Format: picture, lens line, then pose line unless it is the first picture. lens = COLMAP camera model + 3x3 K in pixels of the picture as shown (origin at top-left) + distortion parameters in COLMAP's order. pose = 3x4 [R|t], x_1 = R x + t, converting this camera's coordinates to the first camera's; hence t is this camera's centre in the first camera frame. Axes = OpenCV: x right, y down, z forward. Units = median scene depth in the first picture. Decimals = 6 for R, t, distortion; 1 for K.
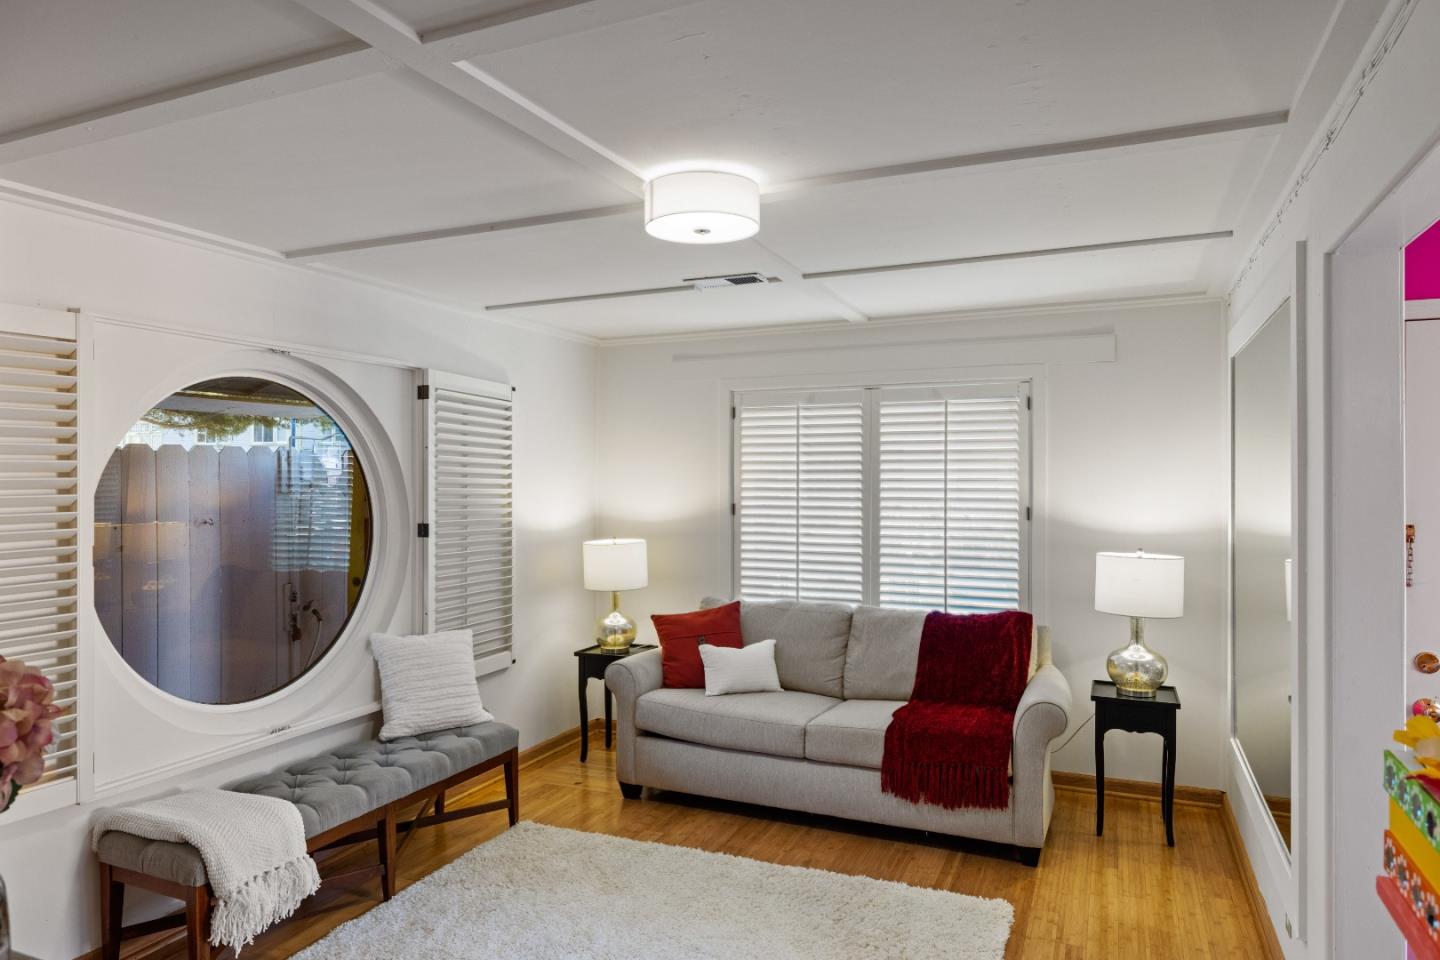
lens RADIAL K [[918.7, 0, 720.0], [0, 918.7, 480.0], [0, 0, 1]] dist [-0.003389, -0.000645]
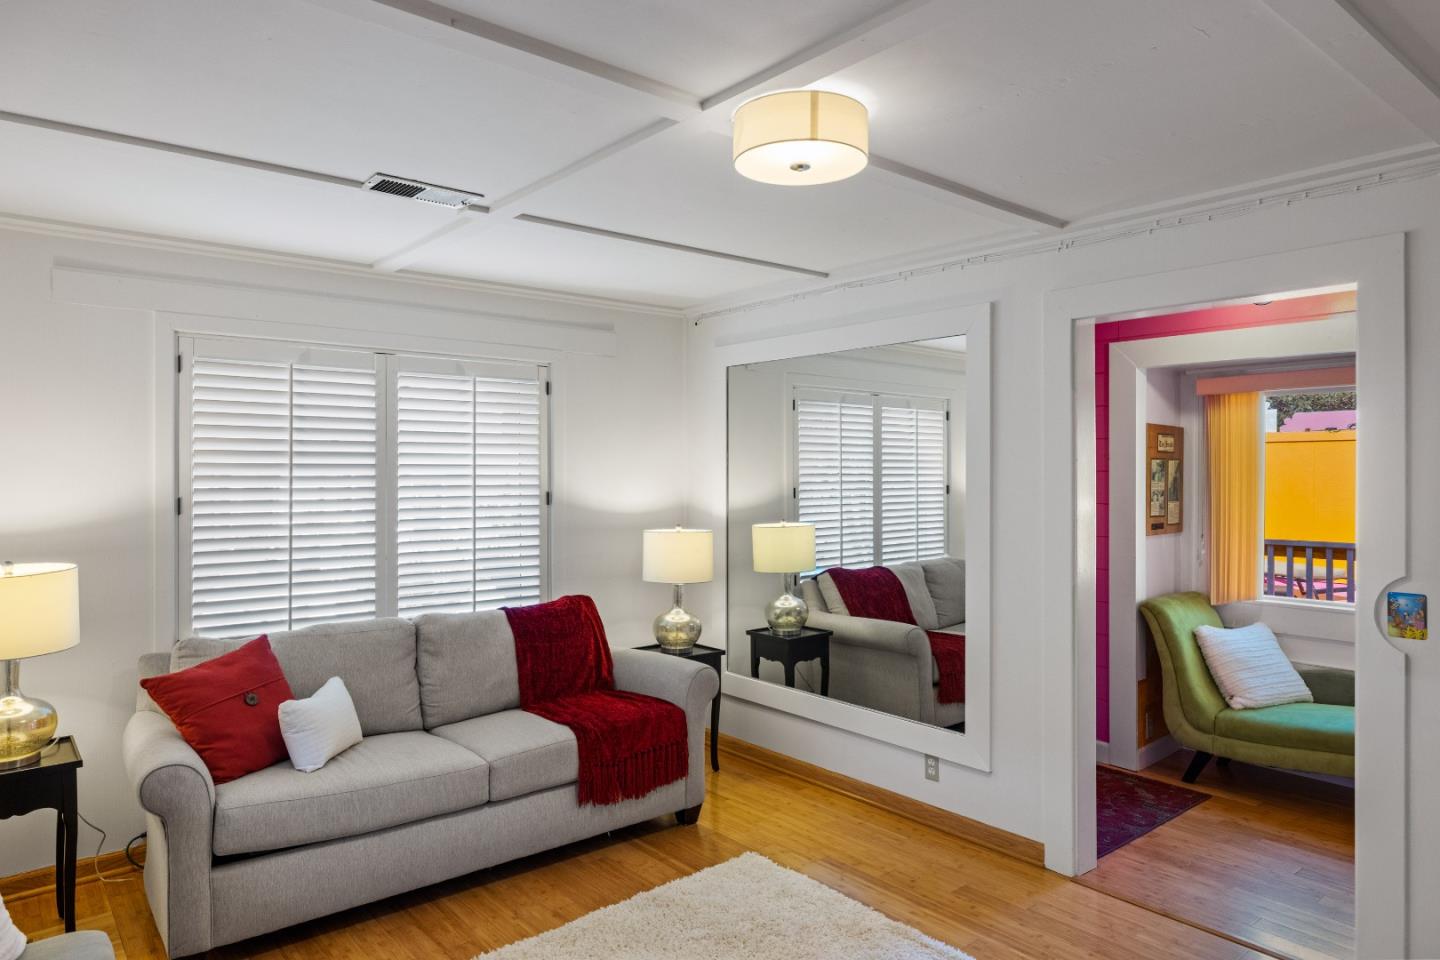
lens RADIAL K [[909.3, 0, 720.0], [0, 909.3, 480.0], [0, 0, 1]] dist [0.022748, -0.000774]
pose [[0.443154, -0.010693, 0.896382, -0.496217], [0.000839, 0.999933, 0.011513, 0.005387], [-0.896445, -0.004350, 0.443133, 0.414817]]
